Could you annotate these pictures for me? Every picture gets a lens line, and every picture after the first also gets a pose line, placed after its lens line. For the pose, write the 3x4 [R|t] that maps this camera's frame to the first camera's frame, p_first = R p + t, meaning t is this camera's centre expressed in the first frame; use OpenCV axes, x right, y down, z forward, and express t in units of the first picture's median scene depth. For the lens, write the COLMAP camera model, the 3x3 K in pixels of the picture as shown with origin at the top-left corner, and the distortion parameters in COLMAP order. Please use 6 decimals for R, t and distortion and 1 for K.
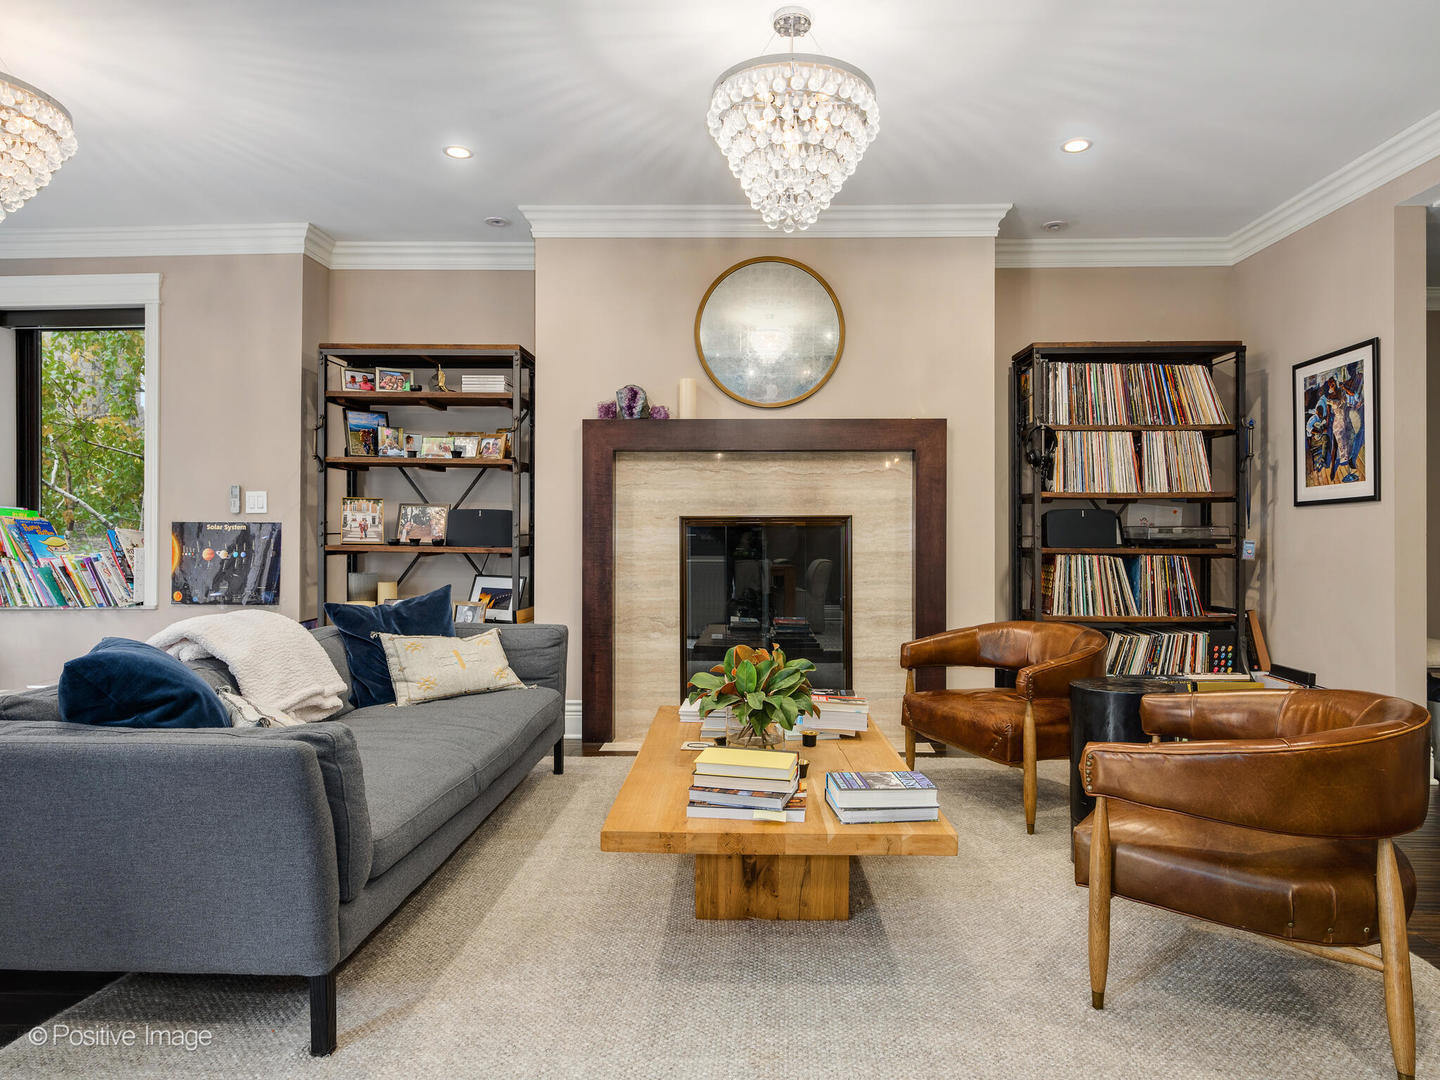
lens RADIAL K [[830.2, 0, 719.9], [0, 830.2, 549.9], [0, 0, 1]] dist [-0.002471, -0.000588]
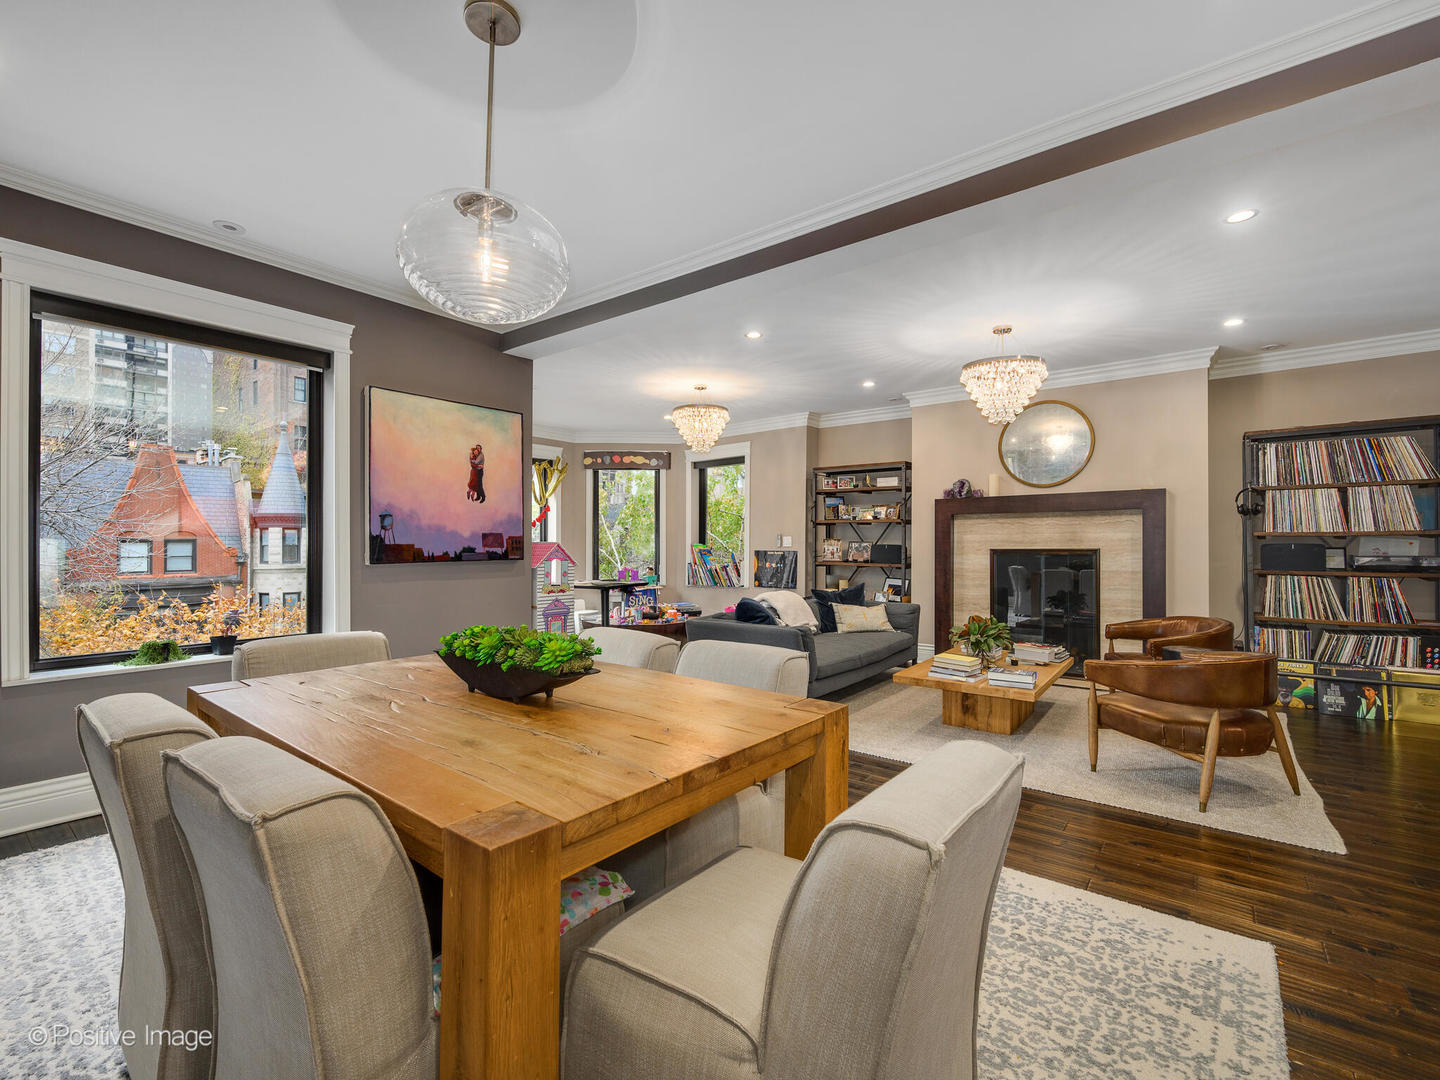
lens RADIAL K [[643.9, 0, 720.0], [0, 643.9, 540.0], [0, 0, 1]] dist [-0.001499, -0.000251]
pose [[0.814670, -0.005716, -0.579896, 0.279814], [-0.004522, 0.999858, -0.016210, -0.033345], [0.579907, 0.015828, 0.814529, -0.484207]]
